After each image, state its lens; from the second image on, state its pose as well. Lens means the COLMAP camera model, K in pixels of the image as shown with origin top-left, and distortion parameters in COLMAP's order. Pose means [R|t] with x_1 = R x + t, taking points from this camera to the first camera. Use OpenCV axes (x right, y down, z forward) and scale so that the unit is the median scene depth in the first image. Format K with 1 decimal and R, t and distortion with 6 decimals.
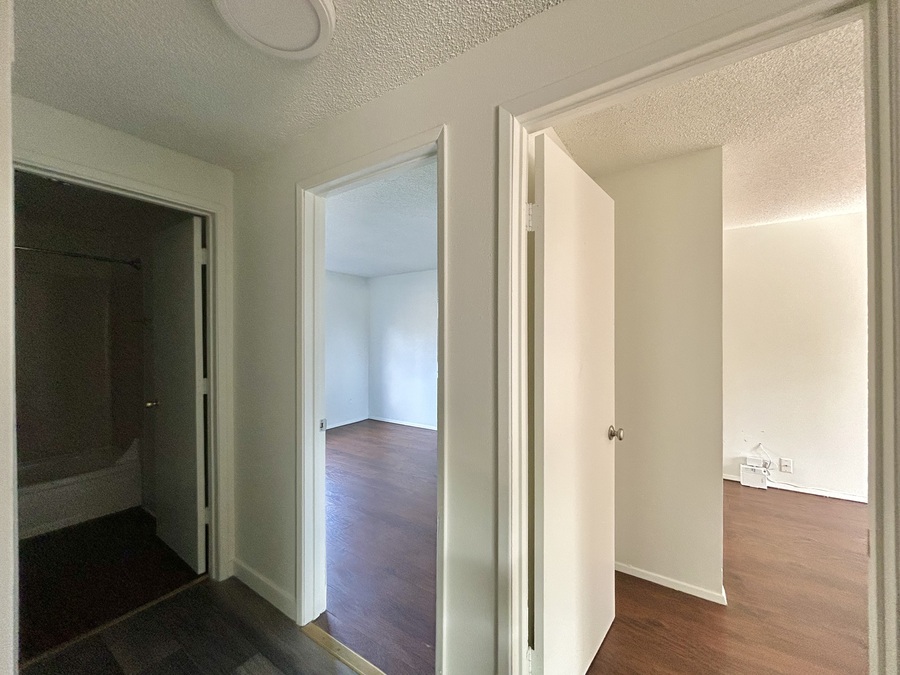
lens RADIAL K [[359.5, 0, 450.0], [0, 359.5, 337.5], [0, 0, 1]] dist [-0.000265, -0.000165]
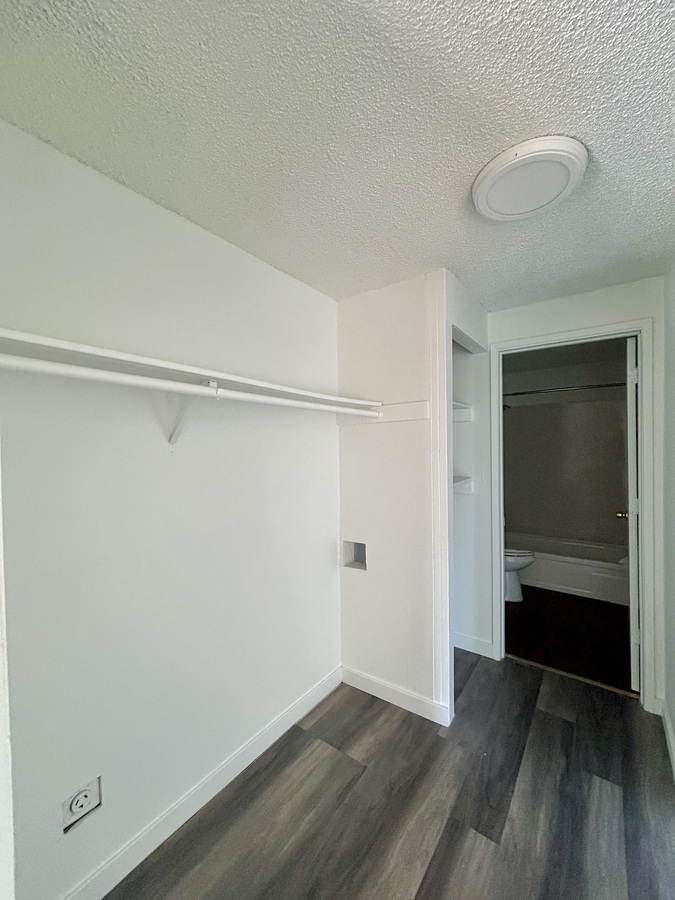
lens RADIAL K [[357.7, 0, 333.4], [0, 357.7, 451.3], [0, 0, 1]] dist [-0.000363, -0.000187]
pose [[-0.048926, 0.015764, -0.998678, 0.365437], [0.009018, 0.999842, 0.015341, -0.041488], [0.998762, -0.008255, -0.049060, 0.220729]]
